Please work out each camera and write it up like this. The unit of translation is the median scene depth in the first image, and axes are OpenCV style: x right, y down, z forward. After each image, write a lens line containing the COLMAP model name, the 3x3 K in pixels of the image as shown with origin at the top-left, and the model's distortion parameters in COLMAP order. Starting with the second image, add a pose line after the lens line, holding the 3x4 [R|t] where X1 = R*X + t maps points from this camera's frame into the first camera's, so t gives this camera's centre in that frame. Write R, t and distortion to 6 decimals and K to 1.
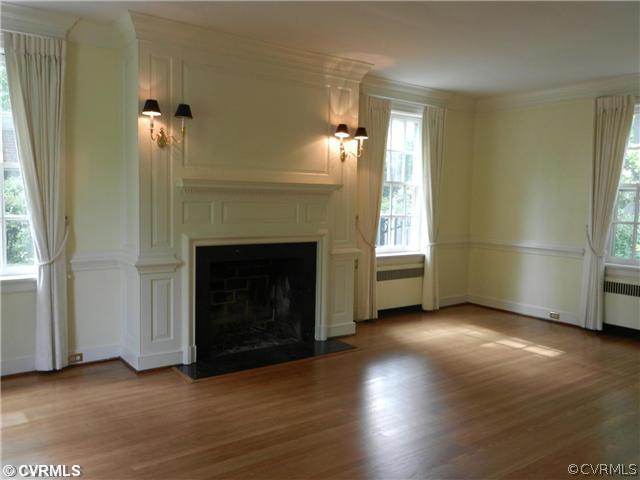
lens RADIAL K [[531.6, 0, 320.0], [0, 531.6, 240.0], [0, 0, 1]] dist [-0.006685, -0.003238]
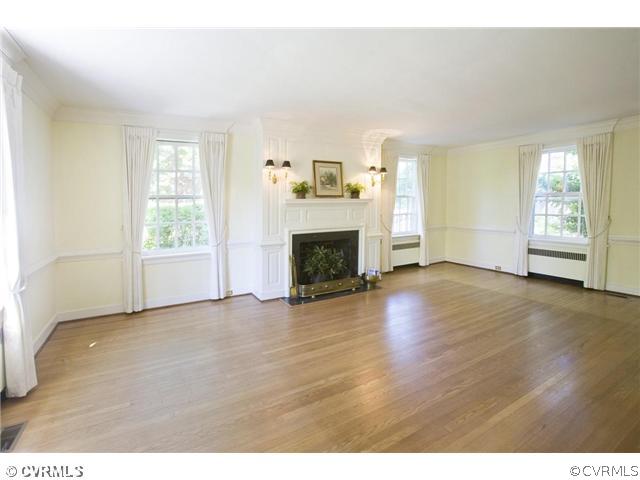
lens RADIAL K [[549.2, 0, 320.0], [0, 549.2, 240.0], [0, 0, 1]] dist [-0.128324, 0.002893]
pose [[0.997764, -0.003722, -0.066724, -0.011446], [0.013562, 0.988950, 0.147627, -0.237037], [0.065438, -0.148202, 0.986790, -0.829322]]
